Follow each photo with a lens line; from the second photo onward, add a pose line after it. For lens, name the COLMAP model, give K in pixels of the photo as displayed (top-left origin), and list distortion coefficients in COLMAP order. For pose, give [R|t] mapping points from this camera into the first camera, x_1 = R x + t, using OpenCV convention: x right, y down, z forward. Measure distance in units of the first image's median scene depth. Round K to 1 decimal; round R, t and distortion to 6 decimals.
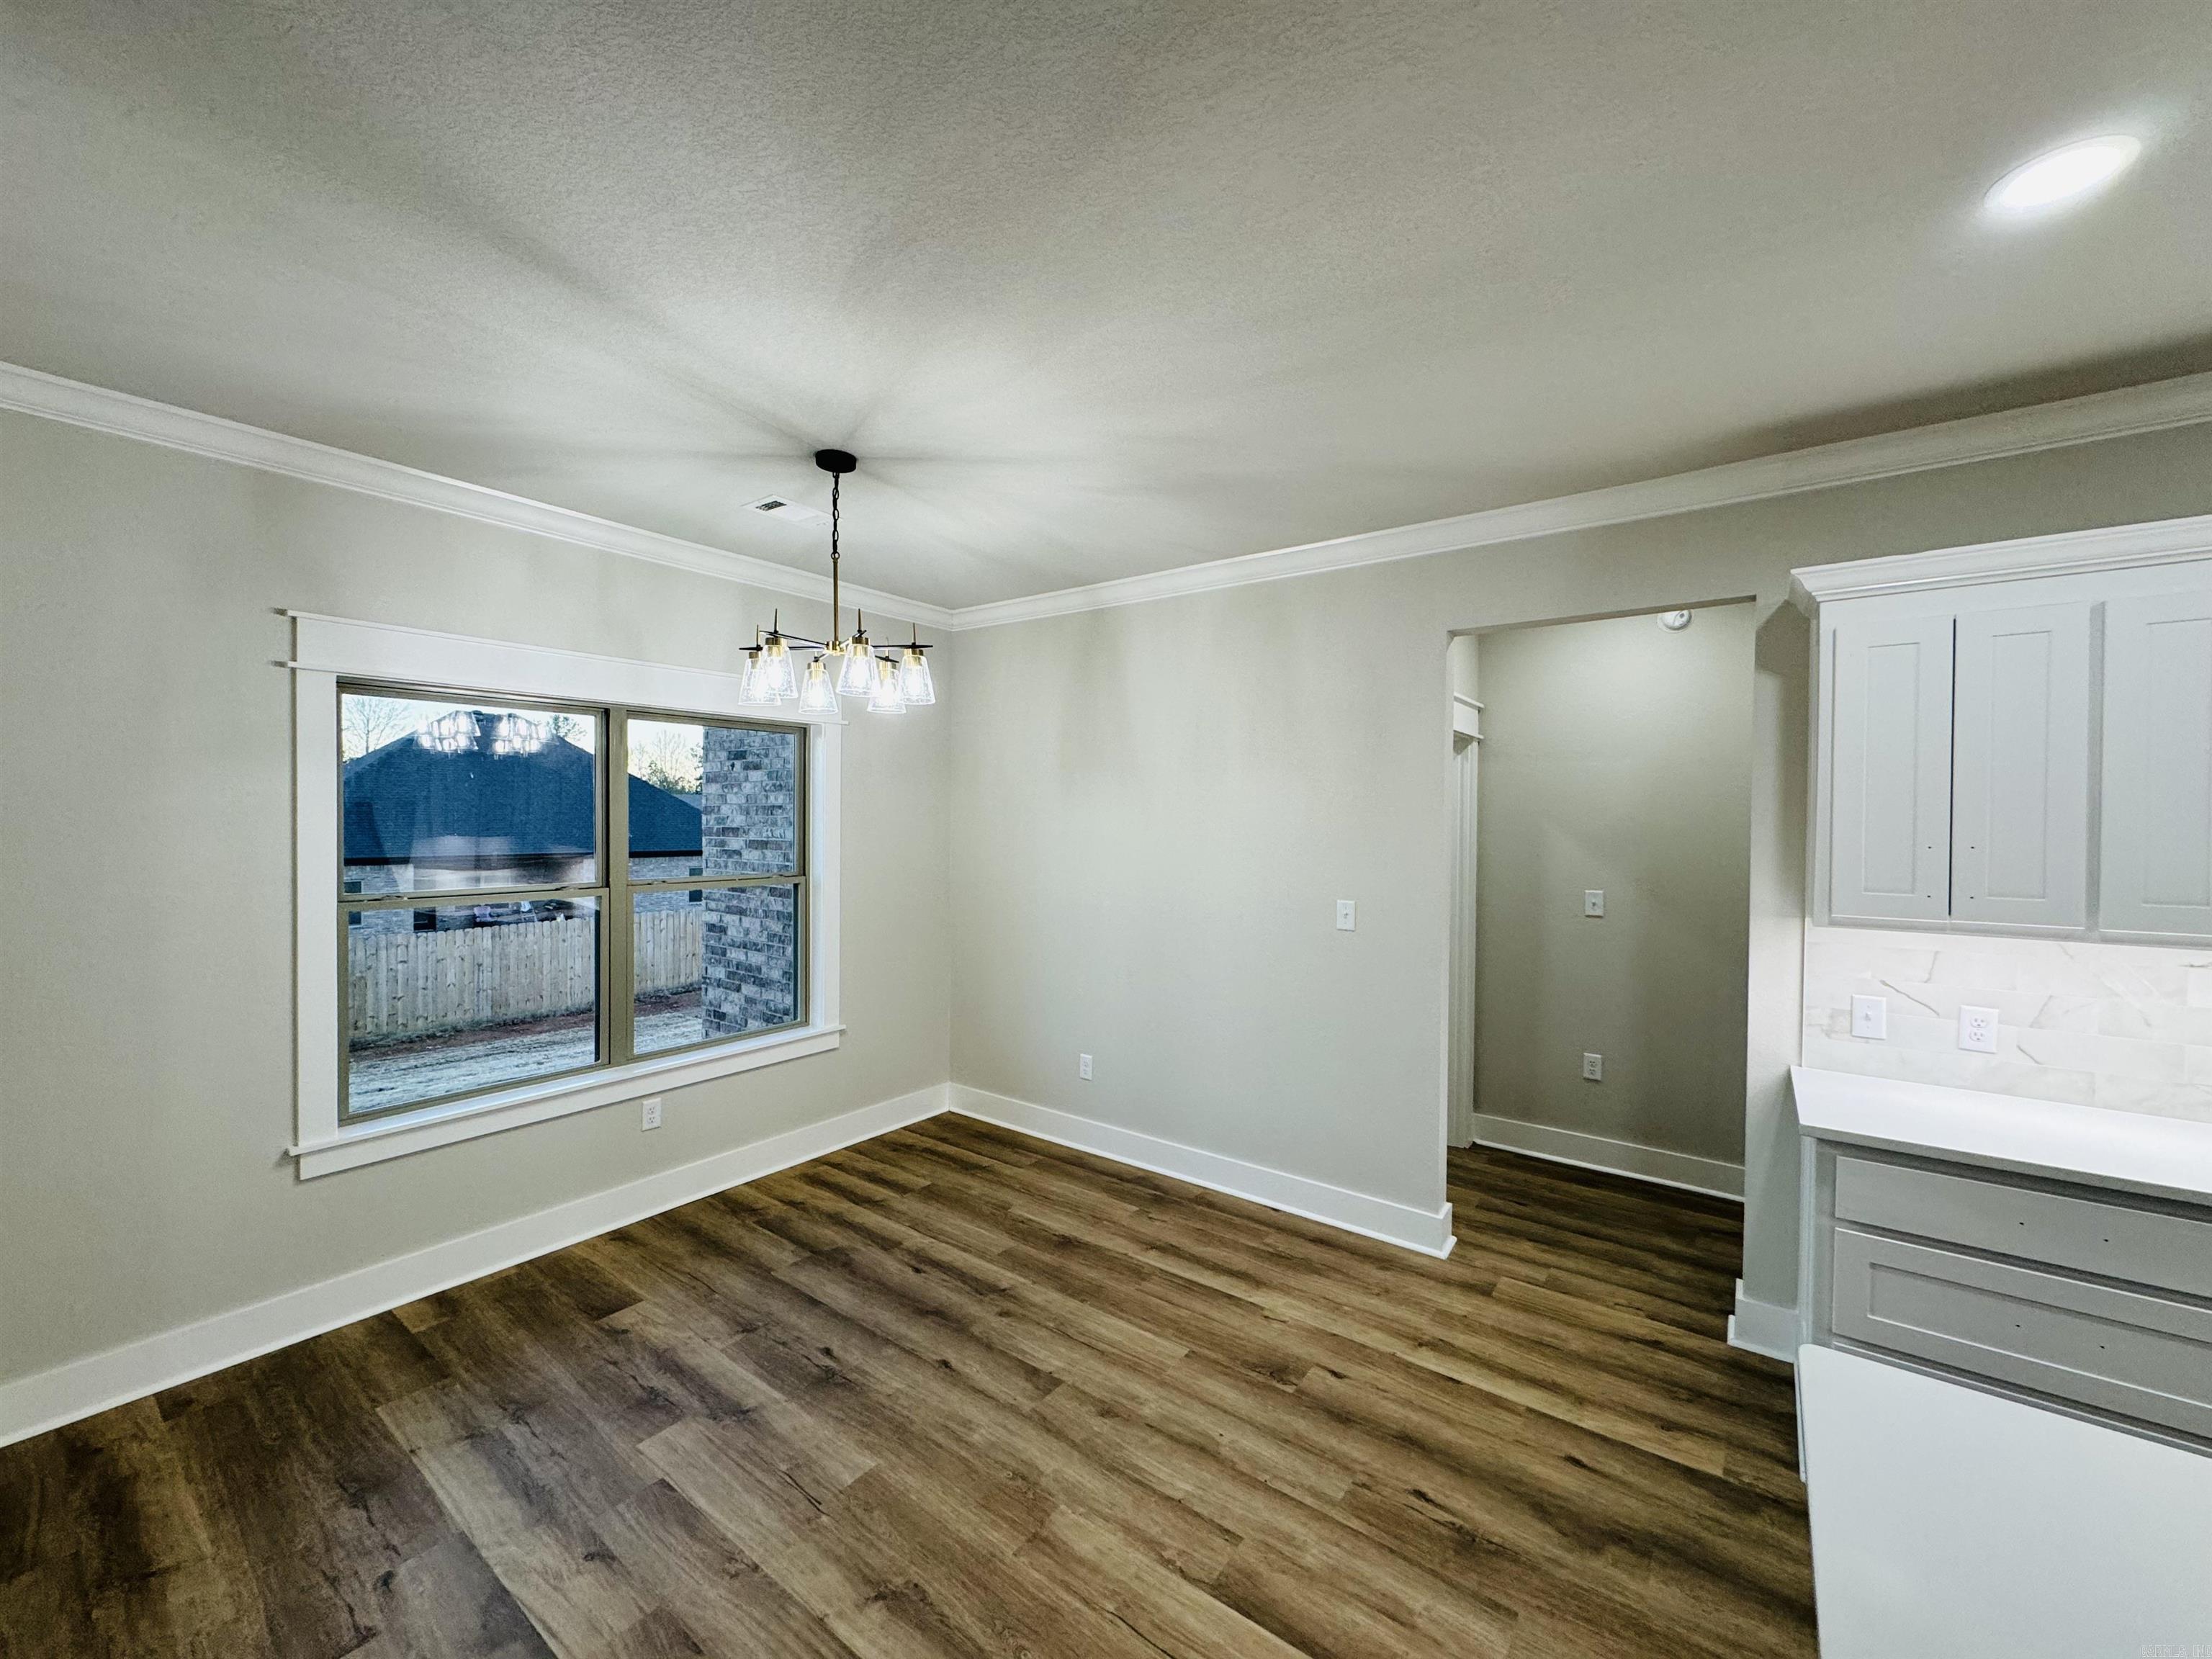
lens RADIAL K [[870.3, 0, 1097.0], [0, 870.3, 825.4], [0, 0, 1]] dist [-0.000398, 0.000045]
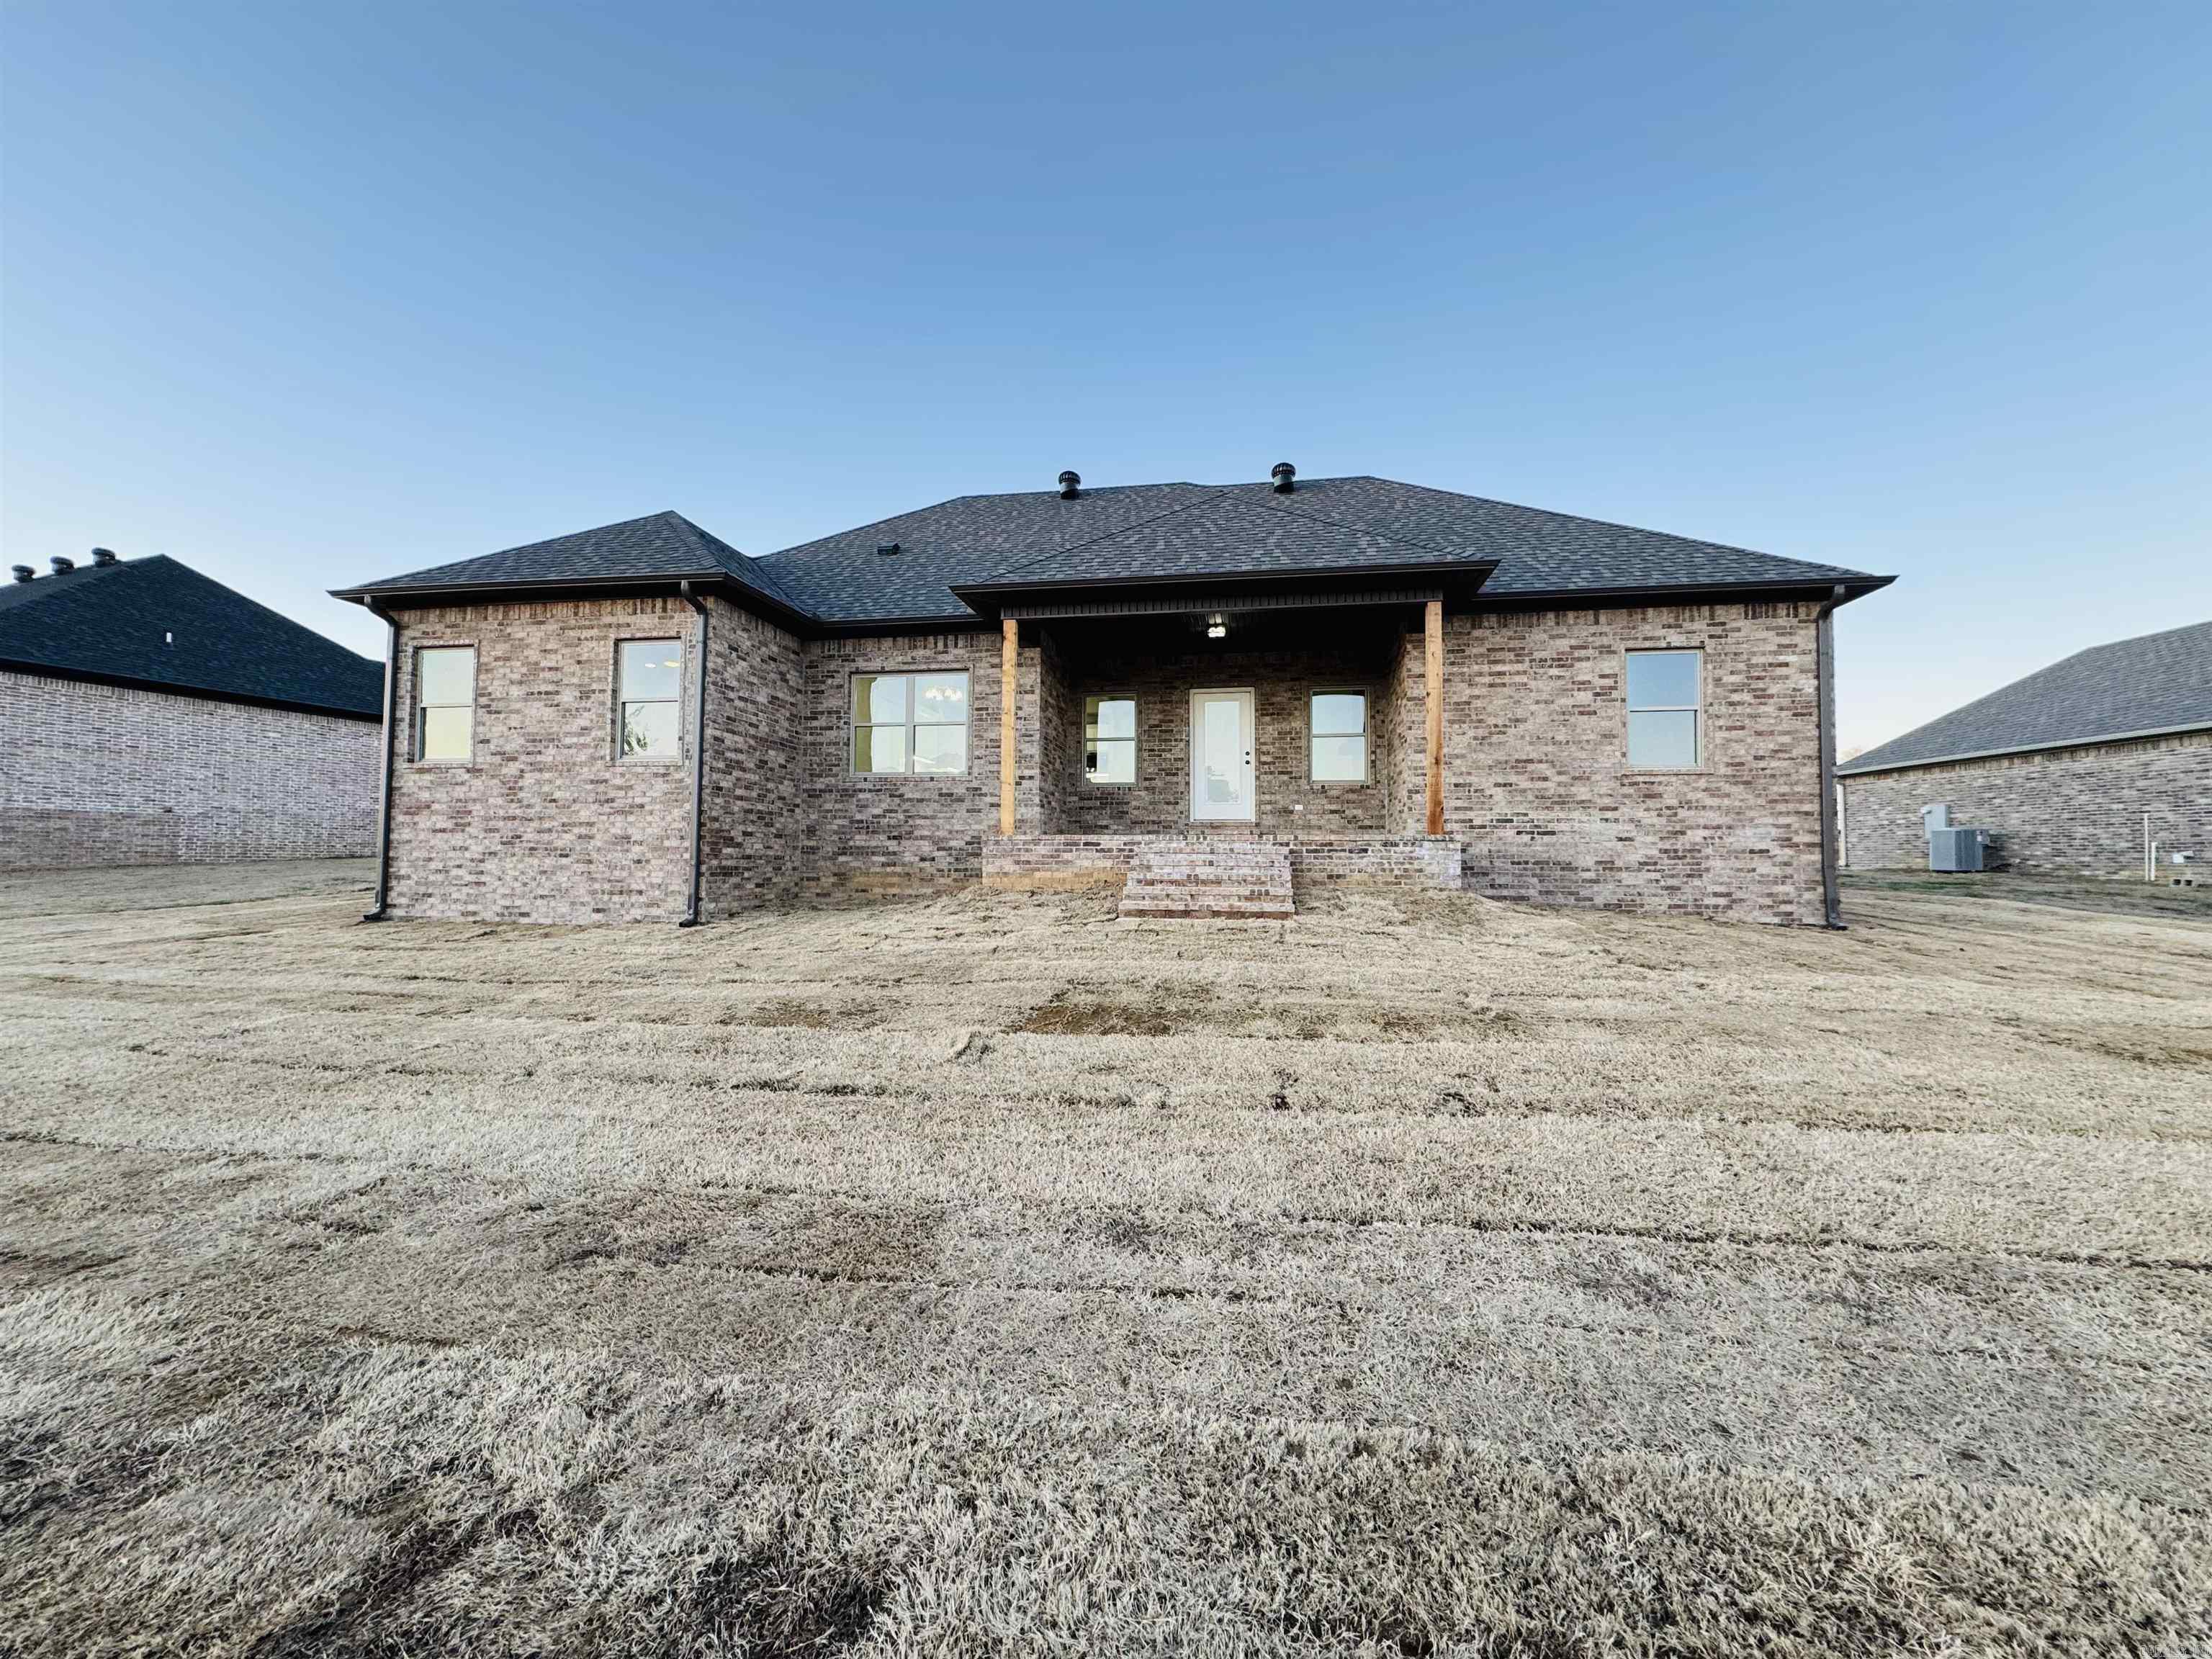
lens RADIAL K [[870.3, 0, 1106.5], [0, 870.3, 826.4], [0, 0, 1]] dist [-0.000398, 0.000045]
pose [[-0.453151, 0.023169, 0.891133, -2.498825], [-0.006068, 0.999559, -0.029074, 0.360578], [-0.891413, -0.018582, -0.452810, 1.155372]]
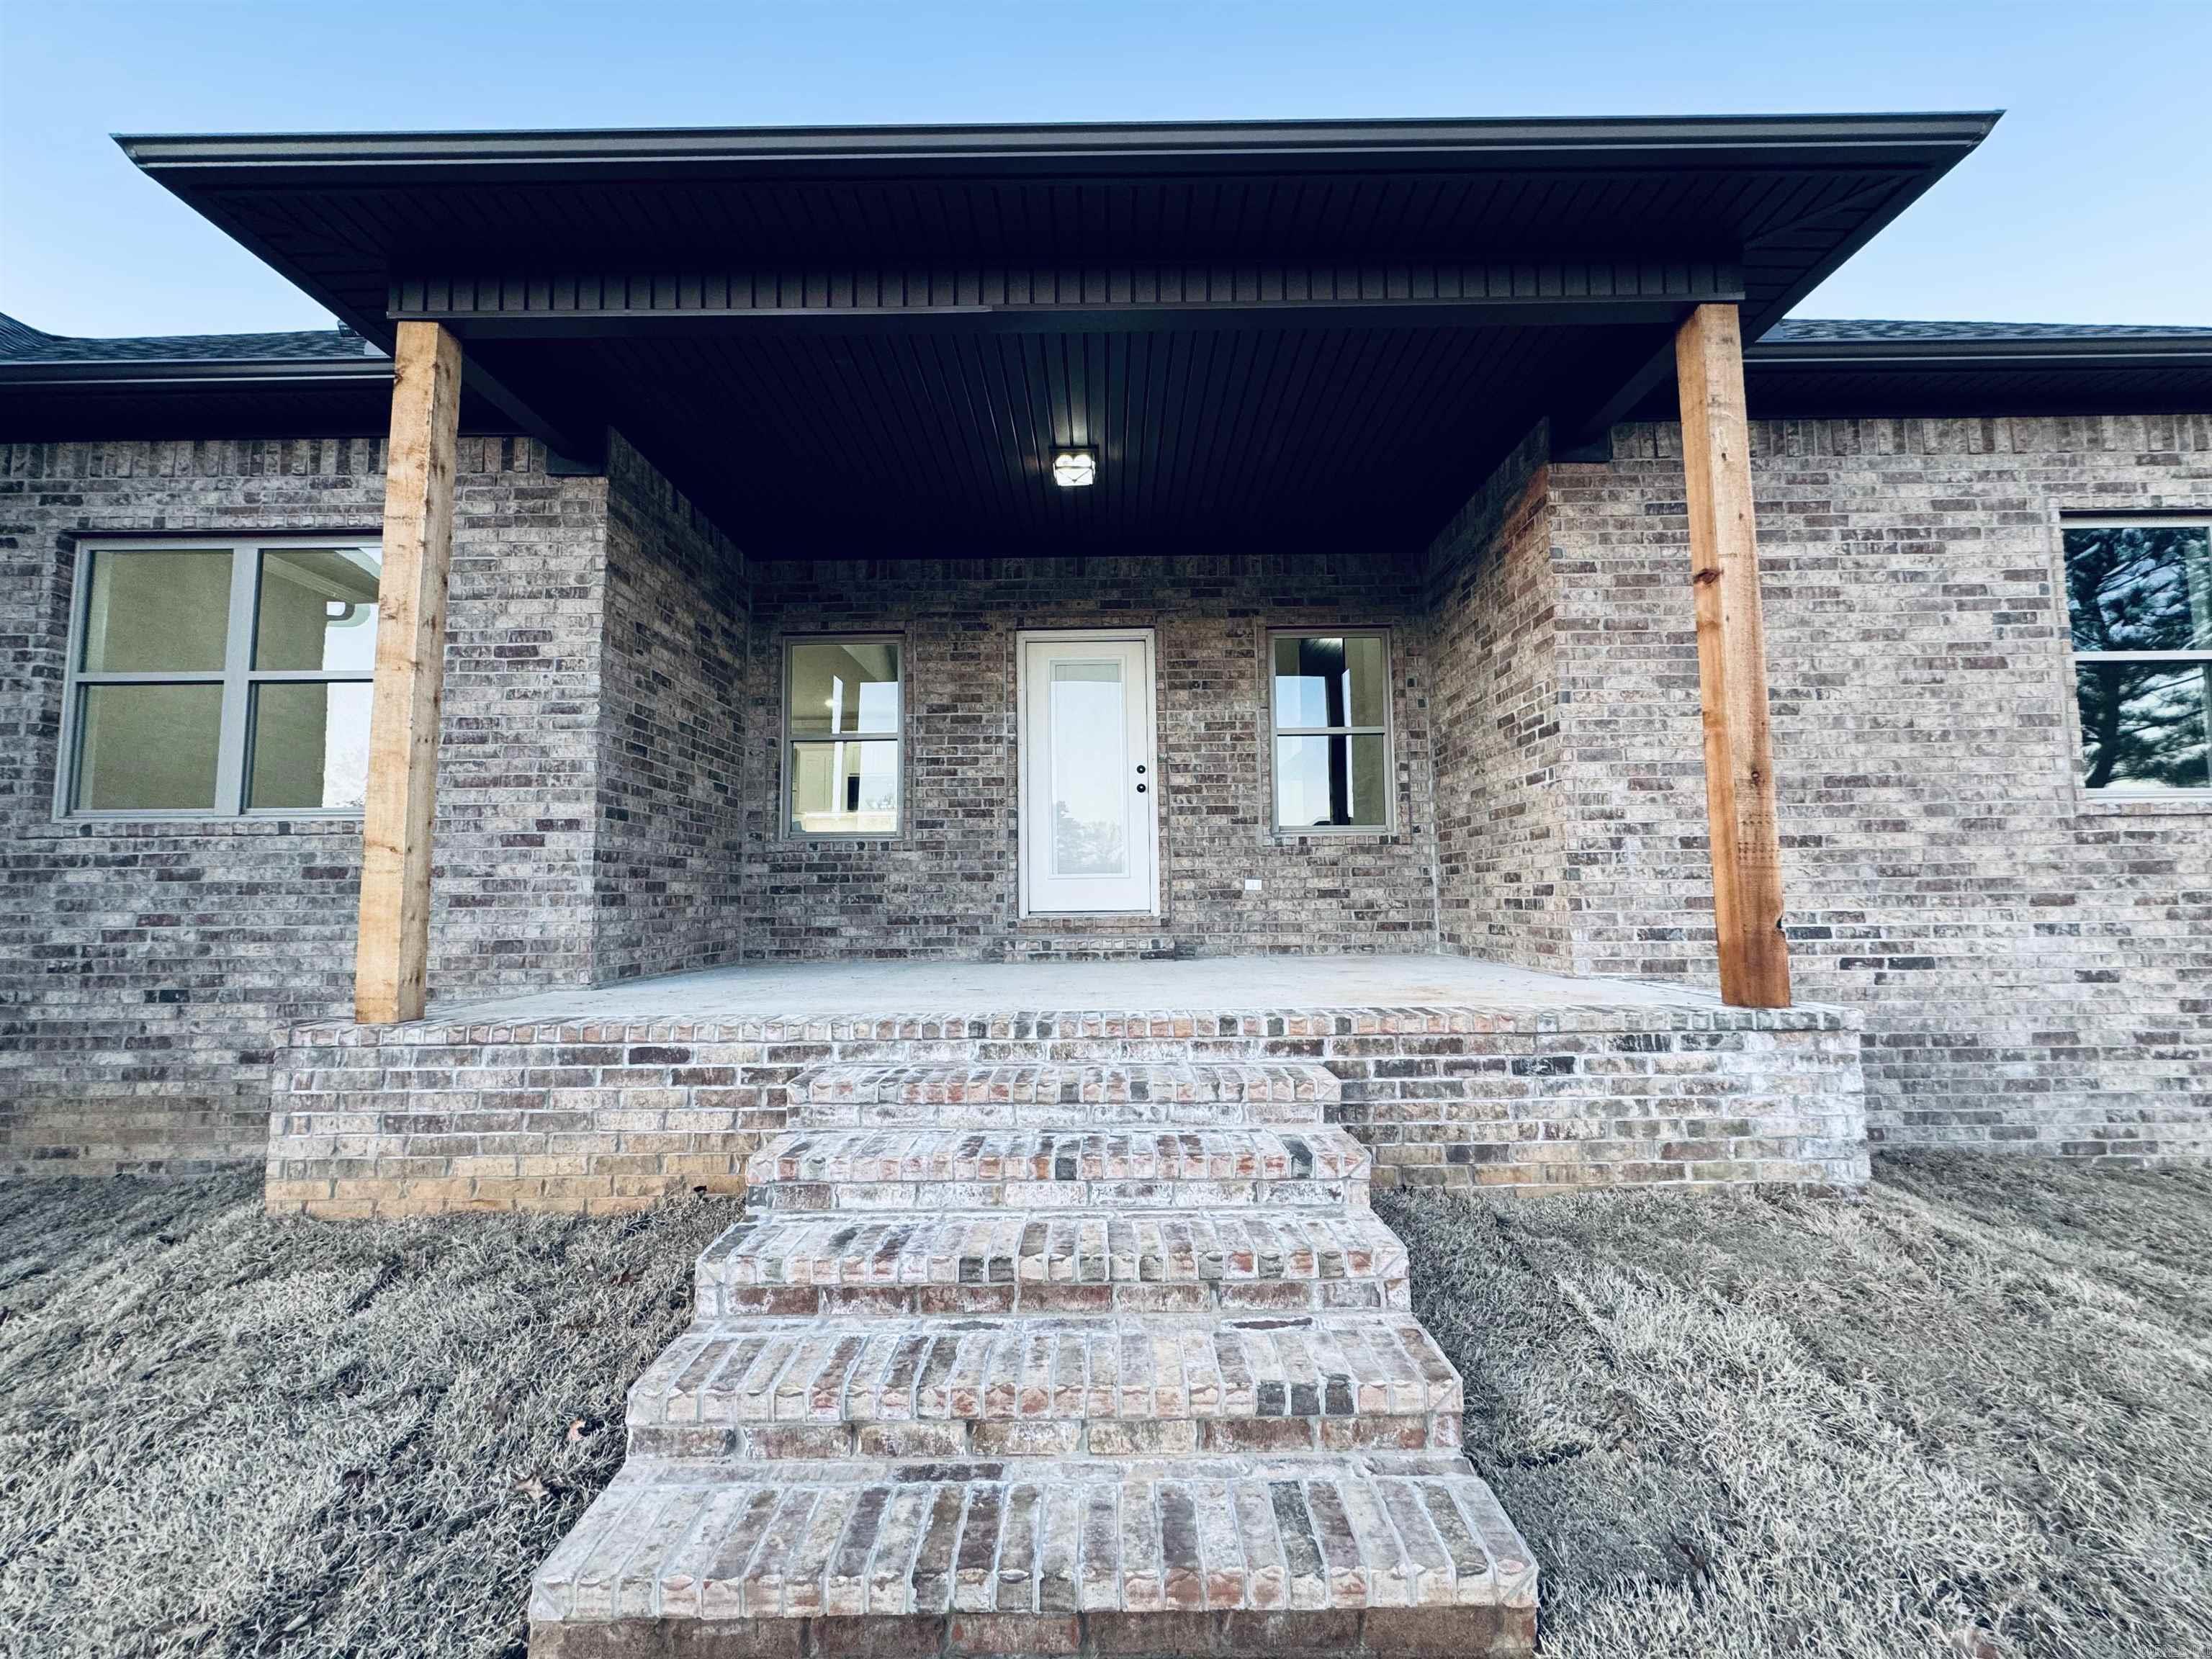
lens RADIAL K [[870.3, 0, 1105.0], [0, 870.3, 827.9], [0, 0, 1]] dist [-0.000398, 0.000045]
pose [[-0.593500, 0.060905, 0.802526, -1.417598], [0.009348, 0.997587, -0.068796, 0.240648], [-0.804779, -0.033328, -0.592638, 0.431406]]
